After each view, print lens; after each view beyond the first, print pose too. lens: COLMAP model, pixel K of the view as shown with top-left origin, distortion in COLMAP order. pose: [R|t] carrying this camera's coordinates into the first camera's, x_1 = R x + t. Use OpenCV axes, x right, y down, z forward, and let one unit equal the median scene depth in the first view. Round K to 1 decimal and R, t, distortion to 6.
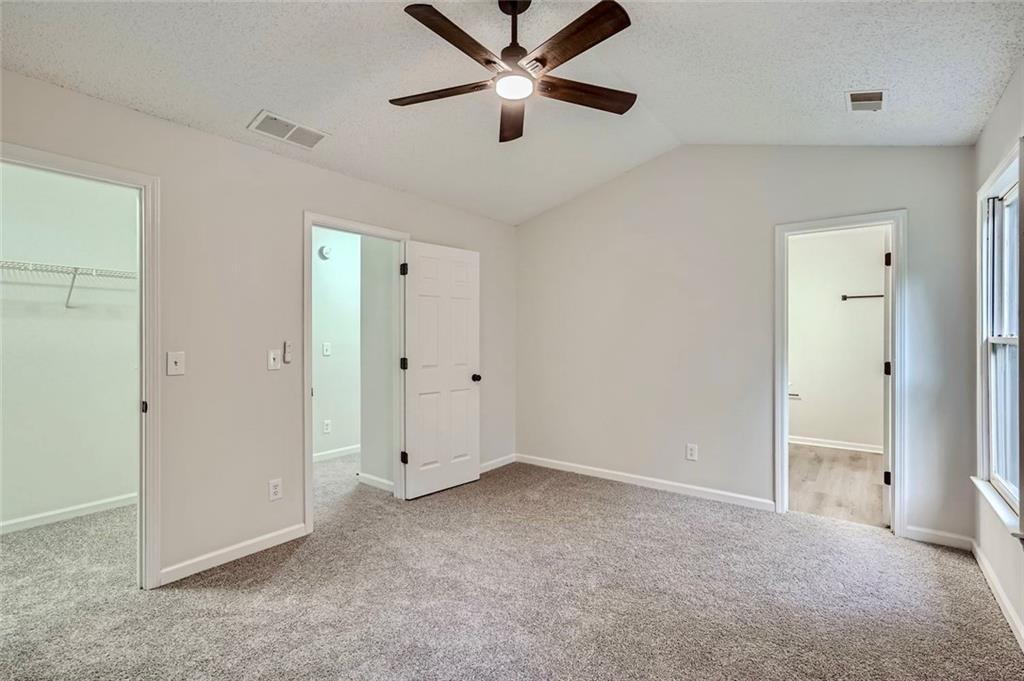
lens RADIAL K [[473.9, 0, 512.0], [0, 473.9, 340.5], [0, 0, 1]] dist [-0.031013, 0.022556]
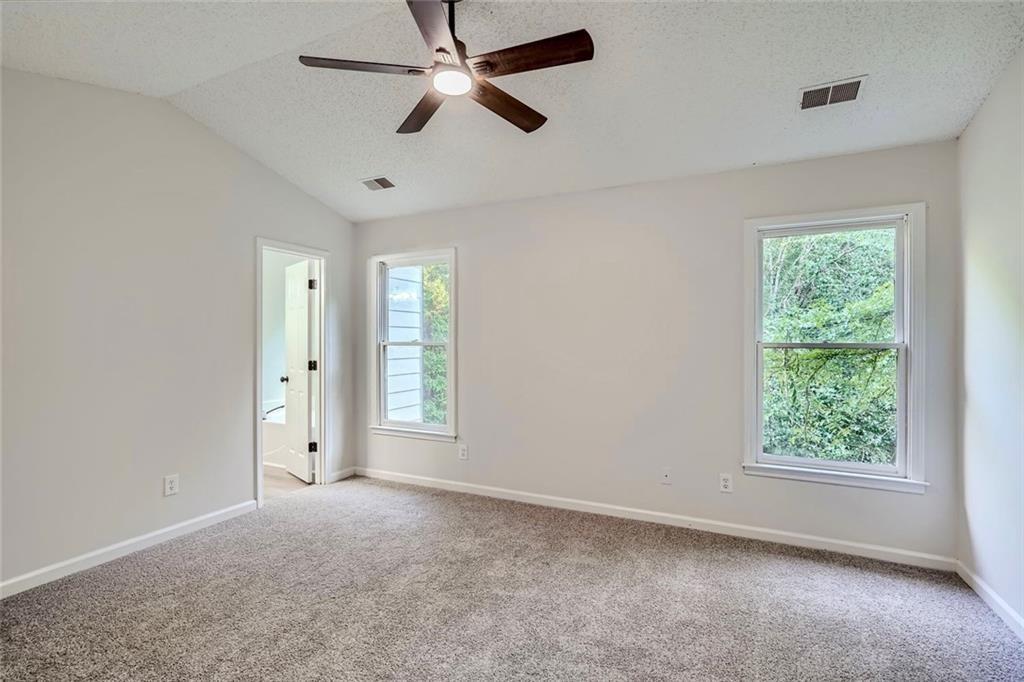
lens RADIAL K [[473.9, 0, 512.0], [0, 473.9, 341.0], [0, 0, 1]] dist [-0.031013, 0.022556]
pose [[-0.227659, 0.005167, 0.973727, -0.696190], [0.005139, 0.999978, -0.004105, -0.001392], [-0.973727, 0.004069, -0.227681, 0.814391]]
